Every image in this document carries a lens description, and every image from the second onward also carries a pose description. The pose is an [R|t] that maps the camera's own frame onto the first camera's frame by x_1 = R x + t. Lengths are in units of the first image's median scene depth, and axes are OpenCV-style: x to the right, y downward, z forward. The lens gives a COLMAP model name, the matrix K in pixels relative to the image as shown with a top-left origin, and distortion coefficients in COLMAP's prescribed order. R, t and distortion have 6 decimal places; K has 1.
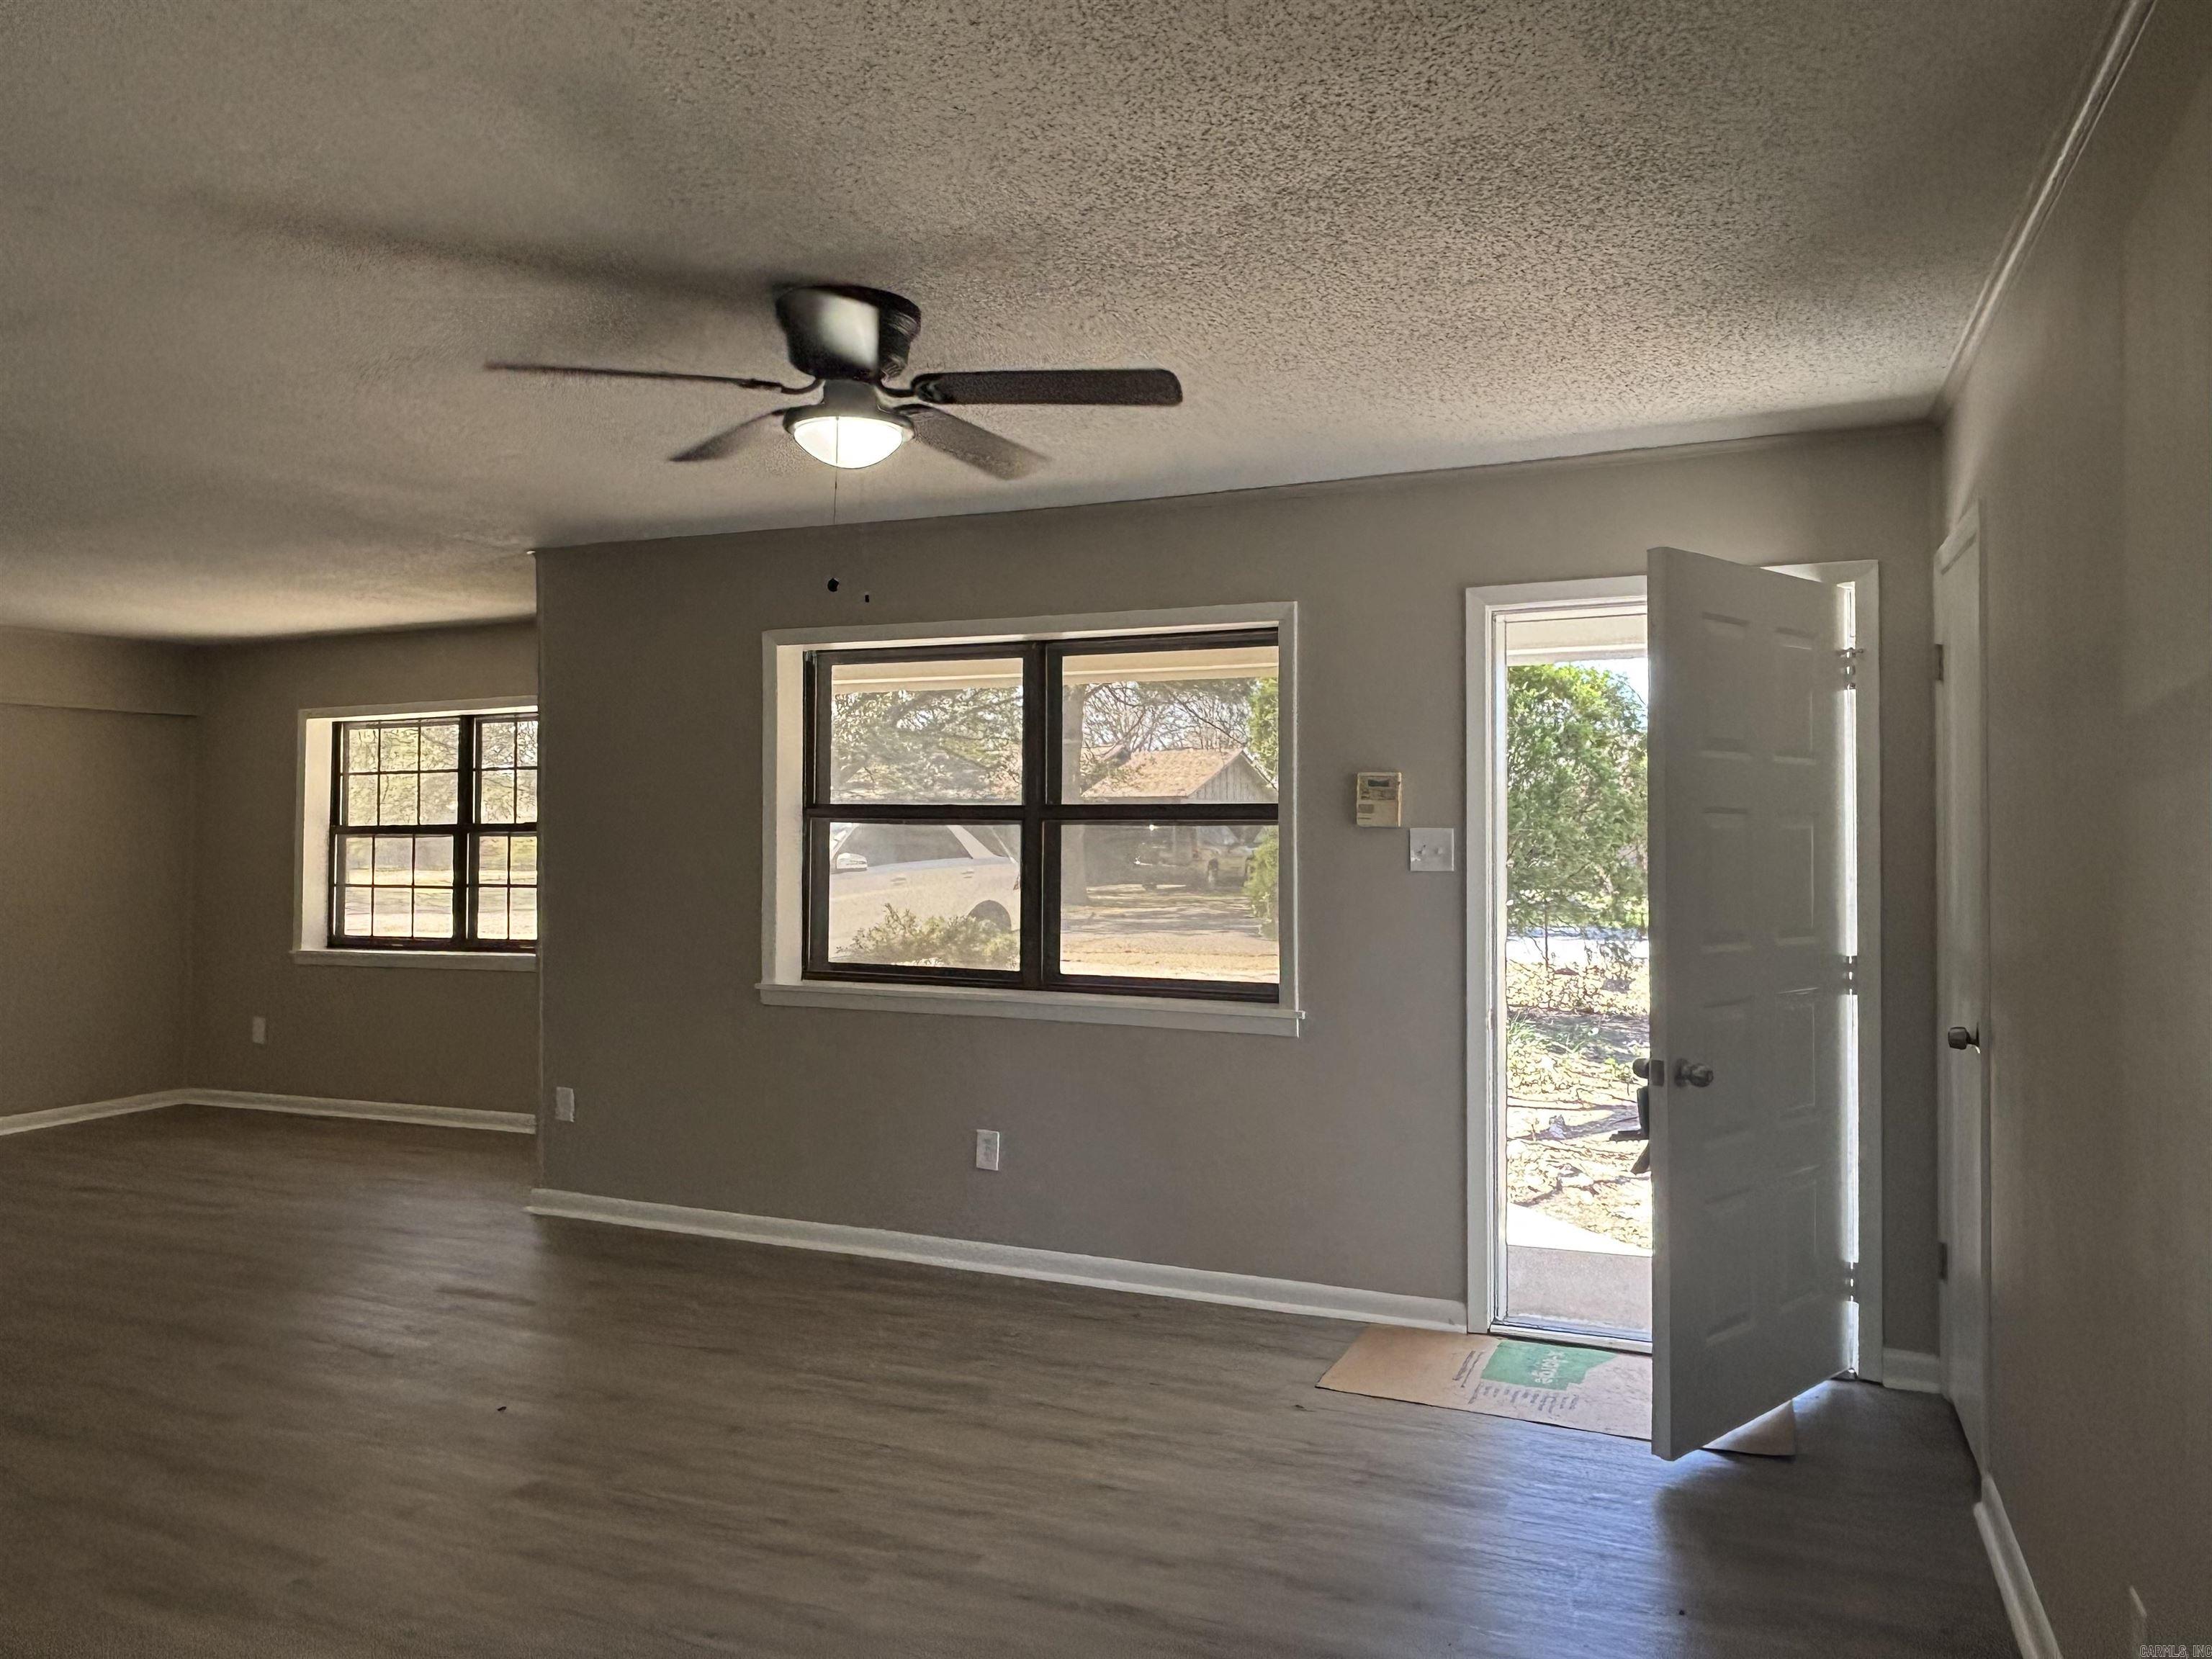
lens RADIAL K [[1518.9, 0, 1092.8], [0, 1518.9, 815.4], [0, 0, 1]] dist [0.048042, -0.068549]
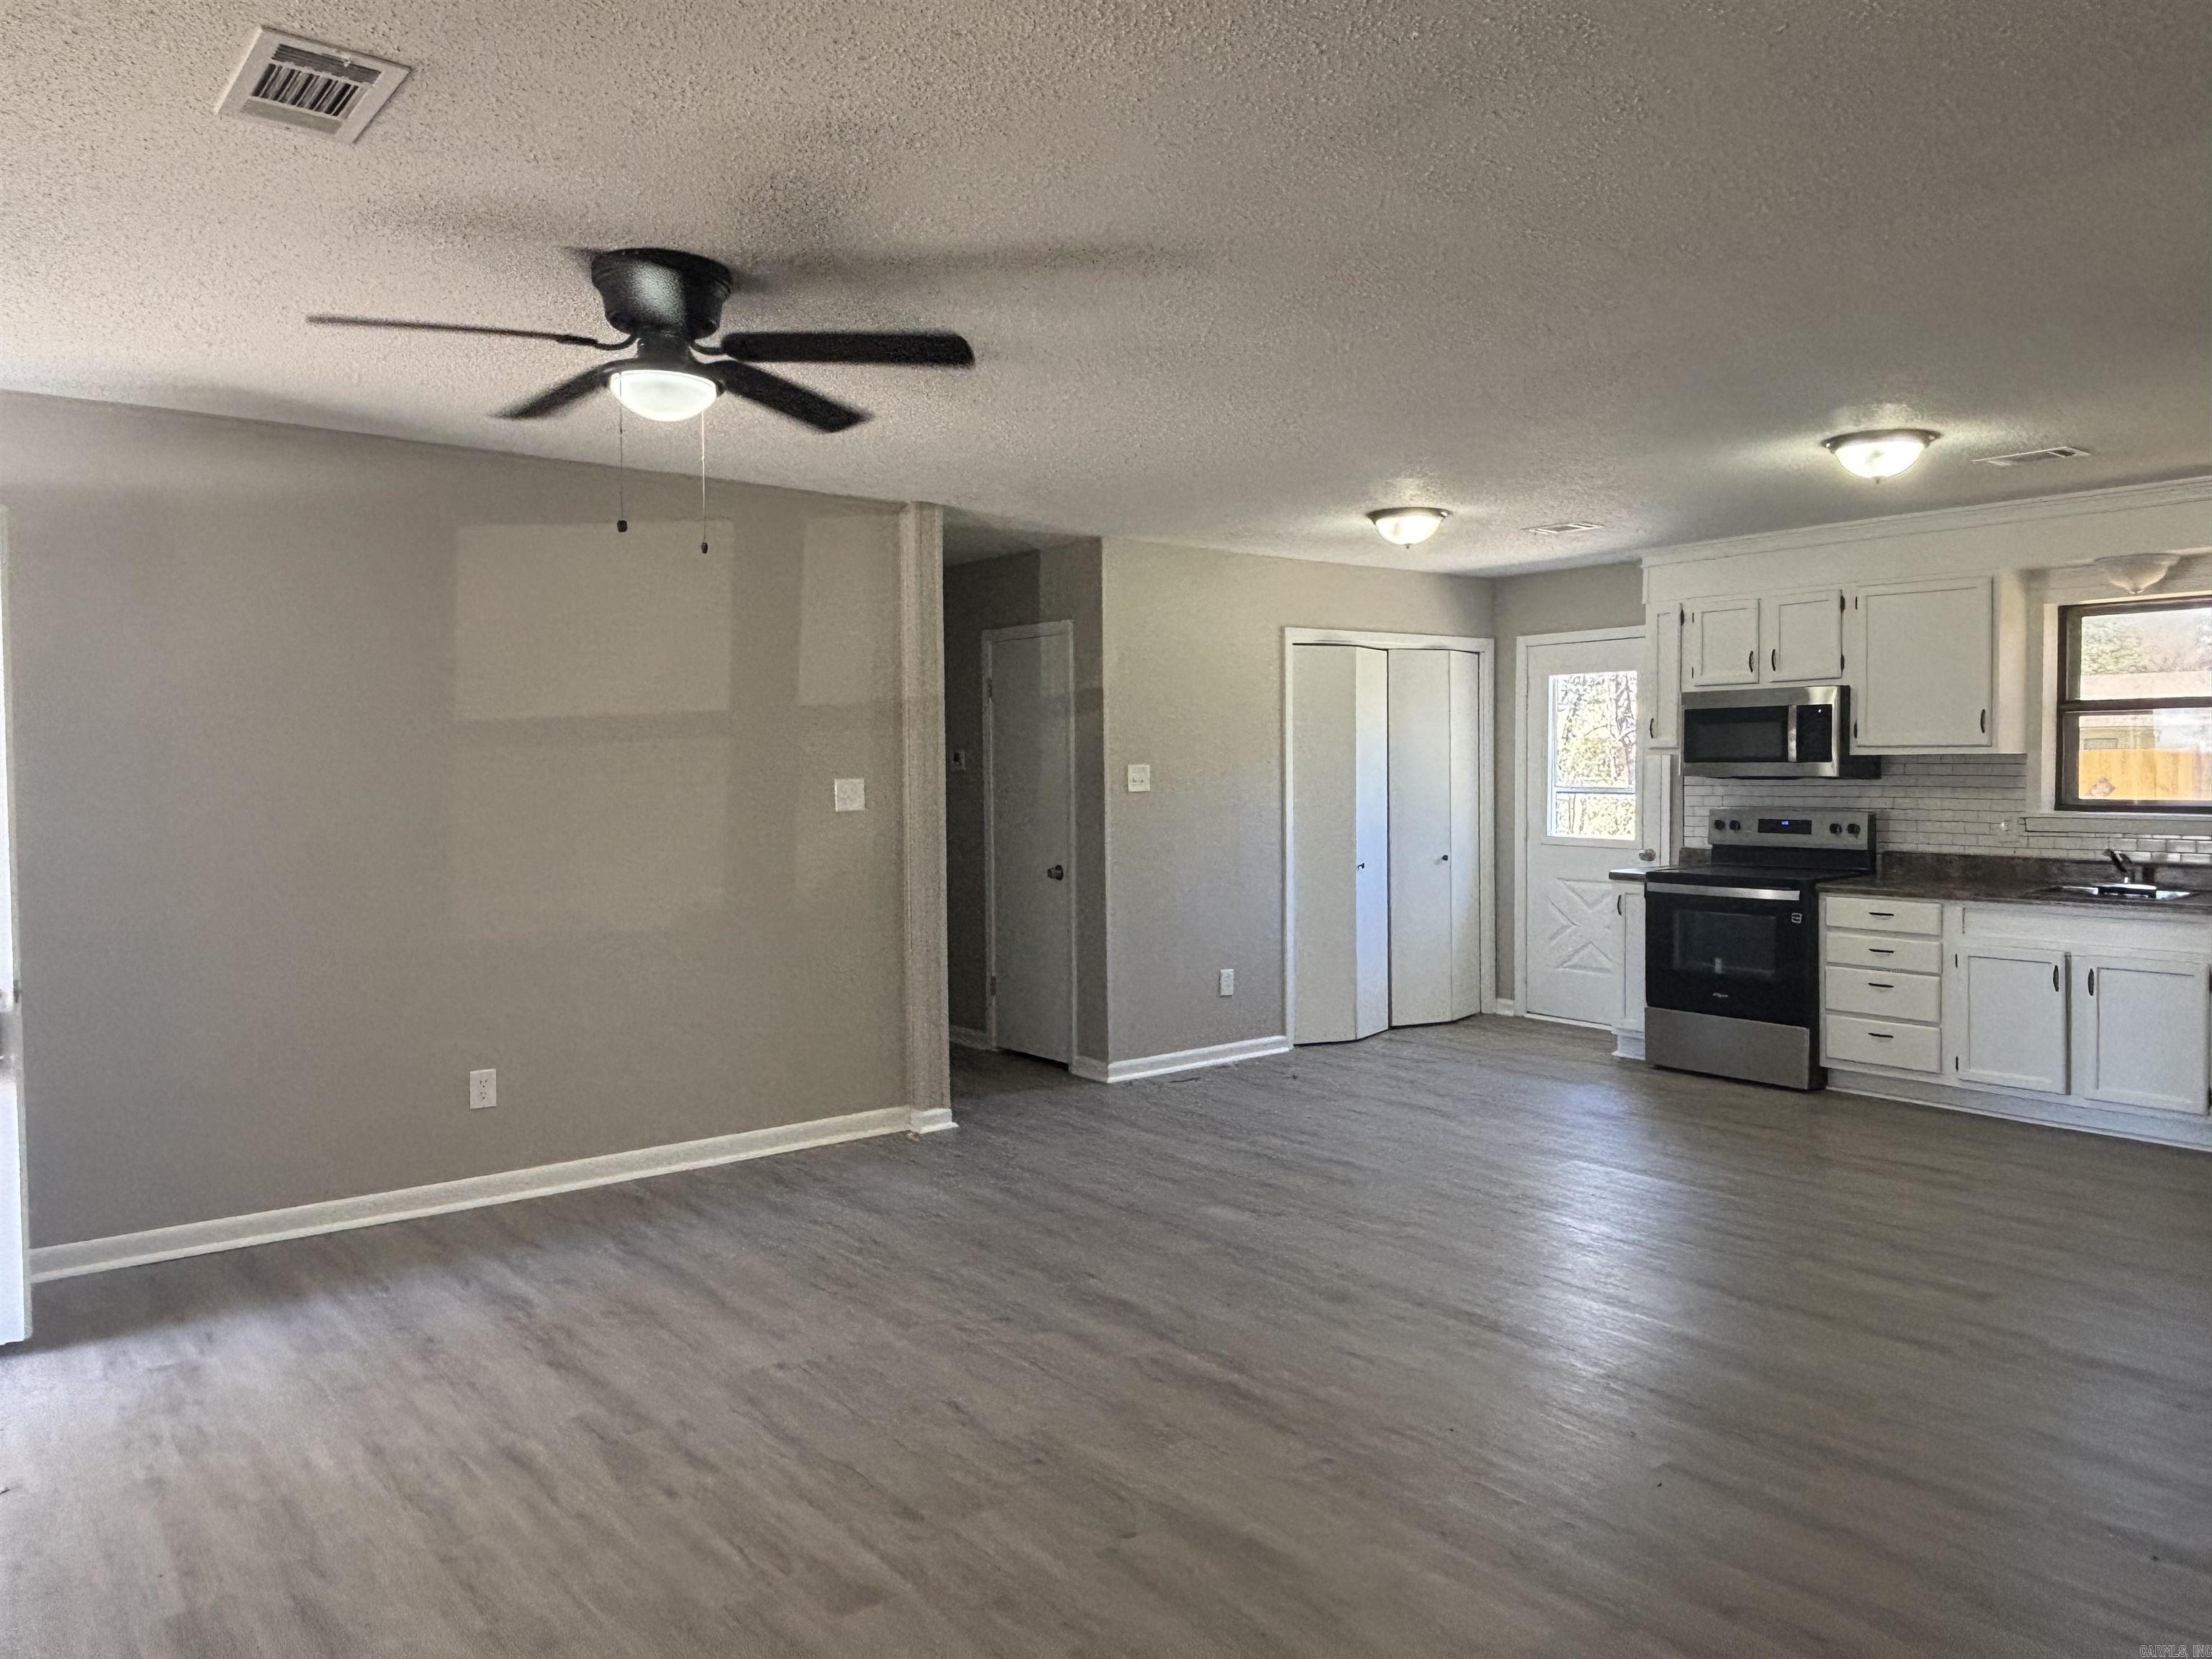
lens RADIAL K [[1518.9, 0, 1110.5], [0, 1518.9, 816.4], [0, 0, 1]] dist [0.048042, -0.068549]
pose [[-0.881610, -0.000088, 0.471979, -0.594628], [0.012344, 0.999654, 0.023245, 0.019870], [-0.471818, 0.026319, -0.881303, 1.134517]]
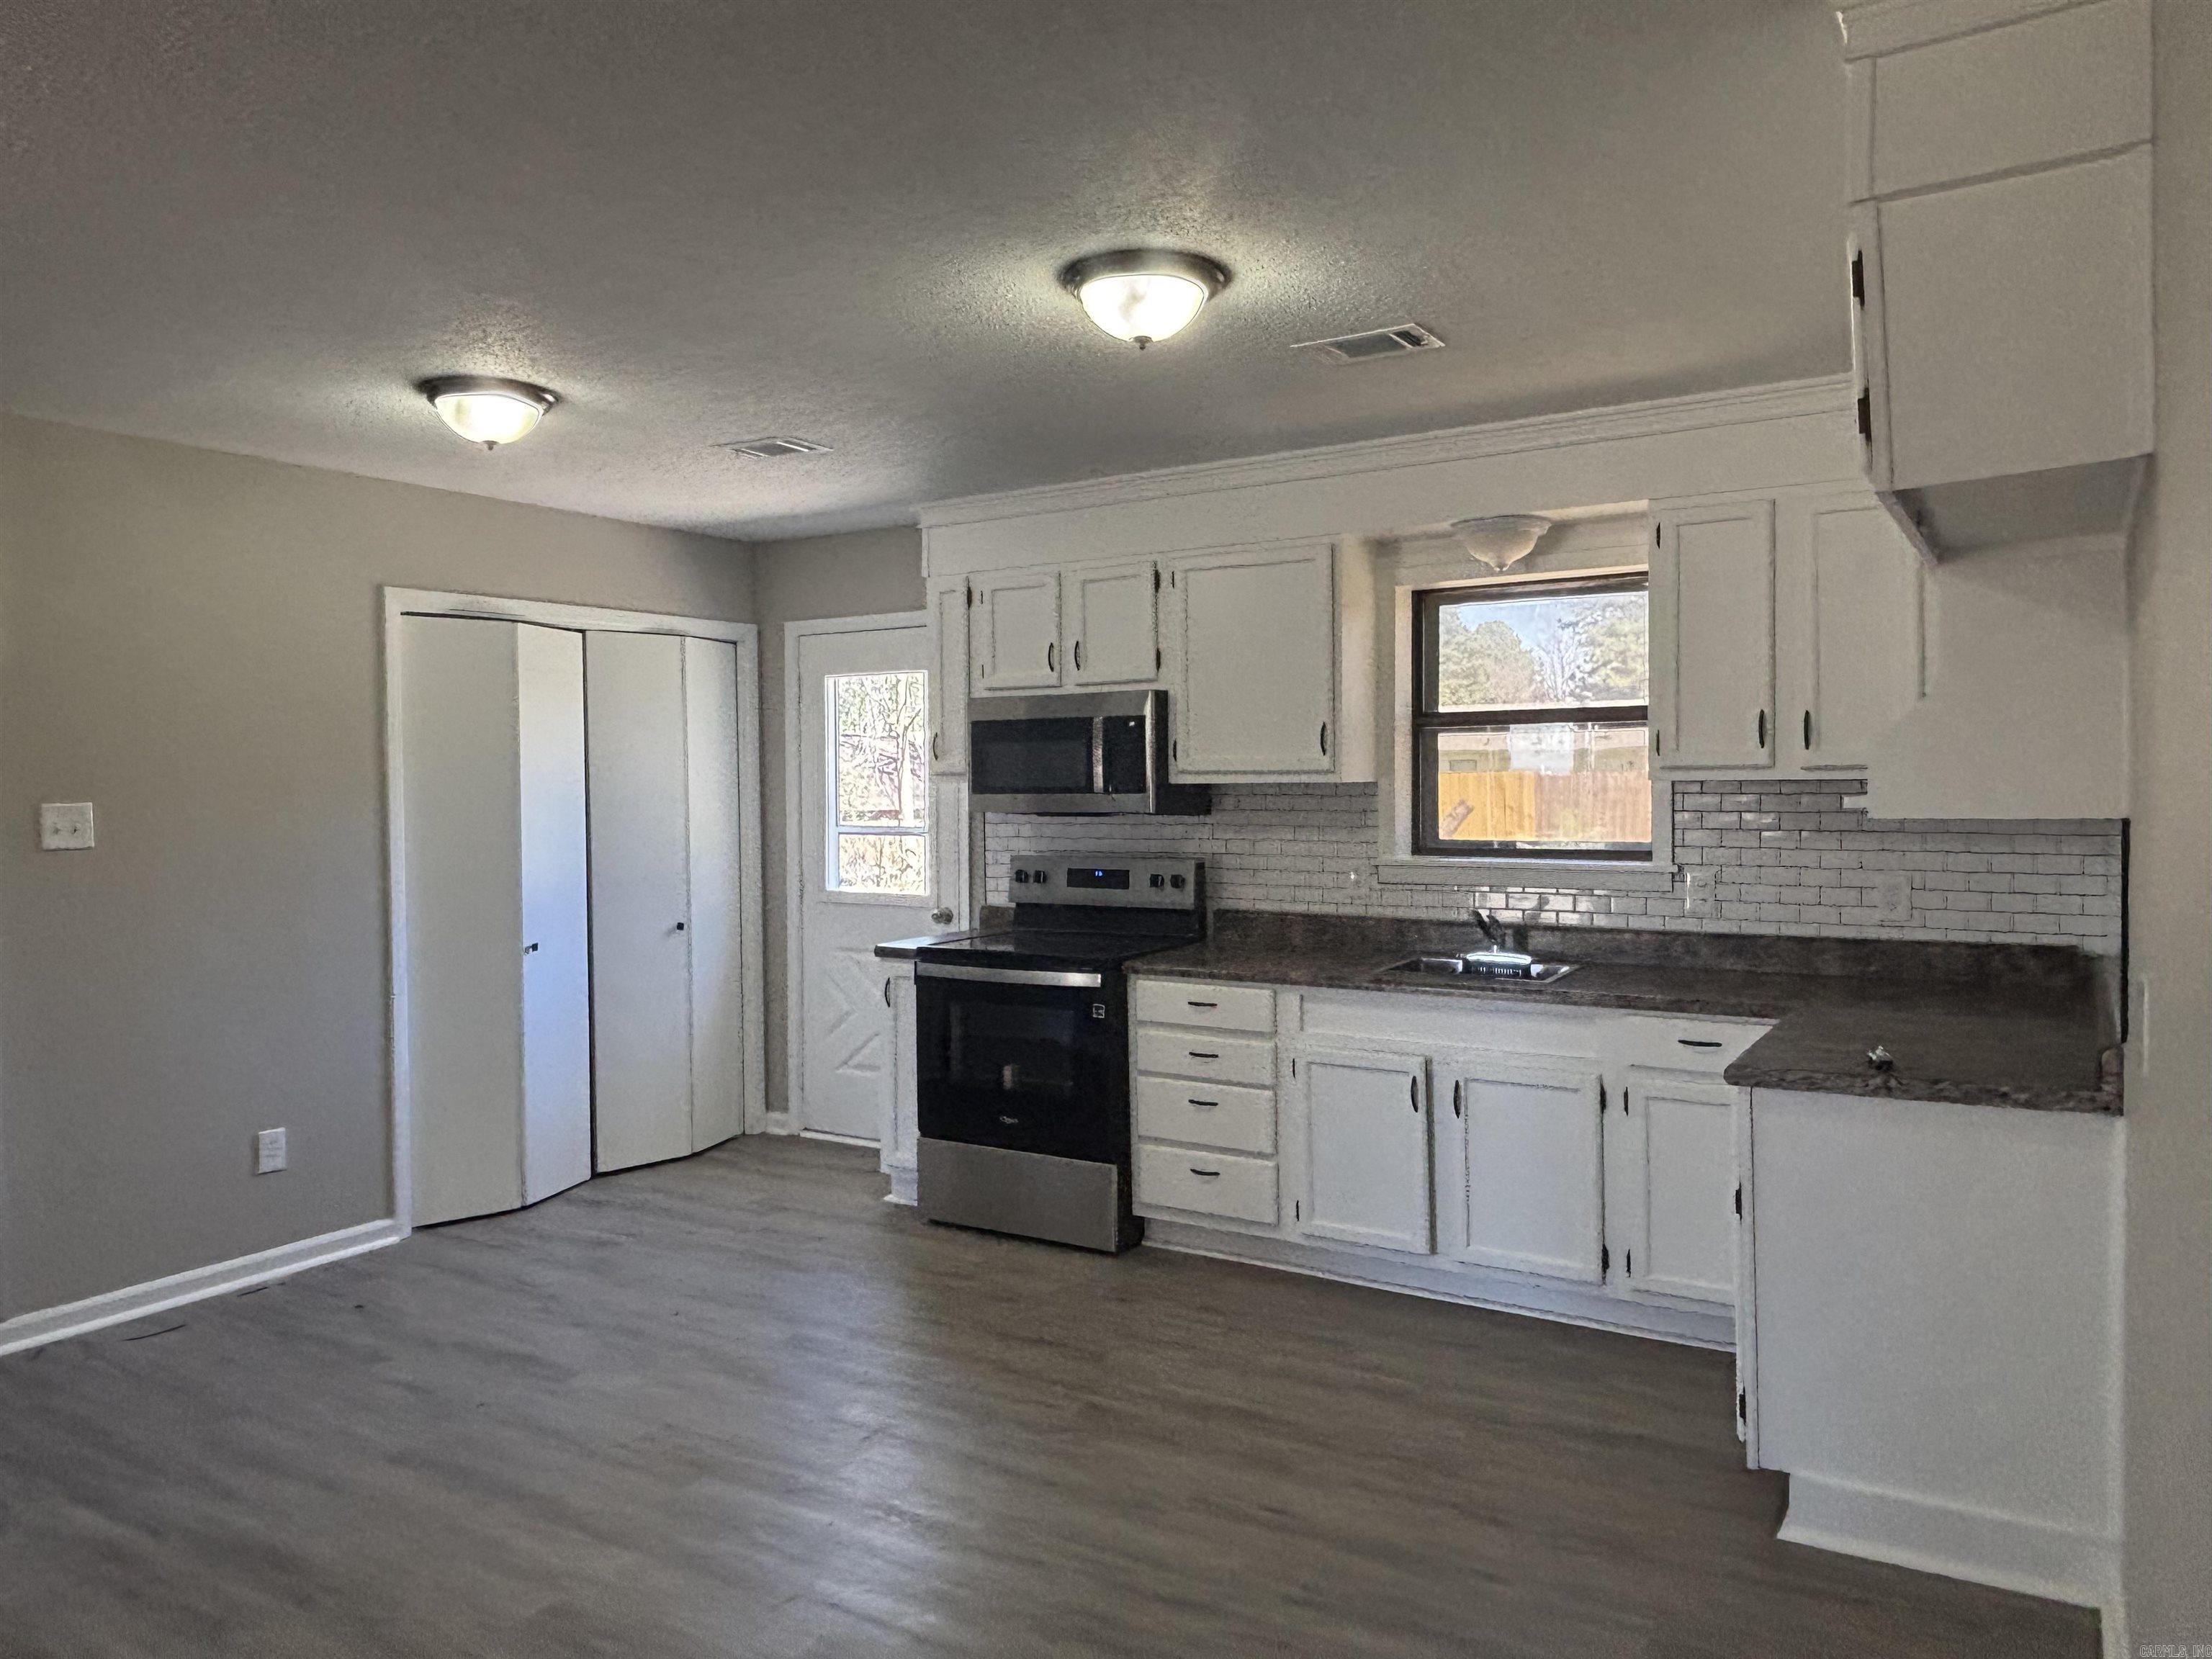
lens RADIAL K [[1518.9, 0, 1085.3], [0, 1518.9, 814.2], [0, 0, 1]] dist [0.048042, -0.068549]
pose [[-0.986898, 0.016191, 0.160533, -0.638709], [0.018419, 0.999753, 0.012405, 0.011748], [-0.160293, 0.015199, -0.986953, 0.607810]]
